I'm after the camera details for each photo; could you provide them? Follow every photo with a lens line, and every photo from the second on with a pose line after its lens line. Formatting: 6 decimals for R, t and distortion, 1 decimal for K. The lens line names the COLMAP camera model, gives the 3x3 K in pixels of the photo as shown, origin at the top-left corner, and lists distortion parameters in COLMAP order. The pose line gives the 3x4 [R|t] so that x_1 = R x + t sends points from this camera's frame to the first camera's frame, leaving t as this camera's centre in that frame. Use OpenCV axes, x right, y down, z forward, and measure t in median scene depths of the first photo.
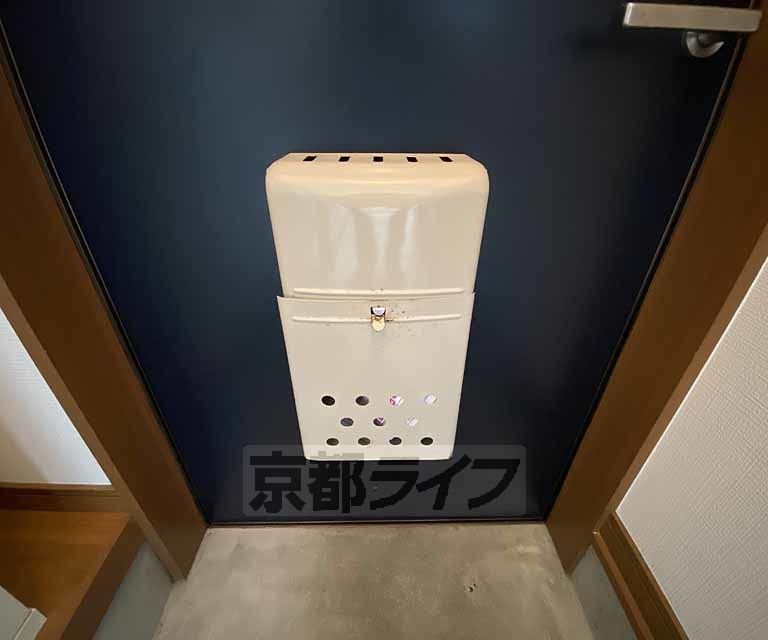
lens RADIAL K [[353.4, 0, 381.6], [0, 353.4, 319.0], [0, 0, 1]] dist [0.009572, -0.000627]
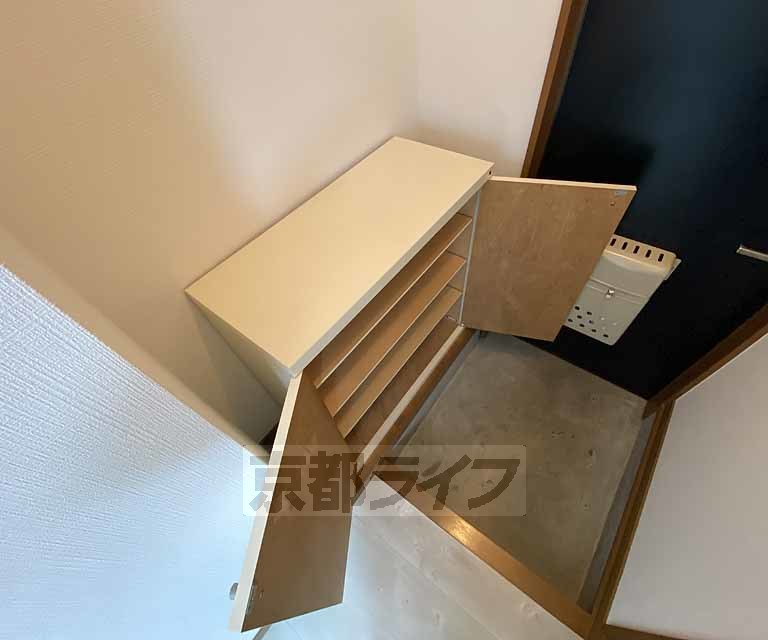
lens RADIAL K [[353.4, 0, 383.0], [0, 353.4, 319.5], [0, 0, 1]] dist [0.009572, -0.000627]
pose [[0.779611, 0.453576, -0.431827, -0.087276], [-0.244726, 0.855348, 0.456605, -0.581203], [0.576468, -0.250295, 0.777841, -2.044699]]
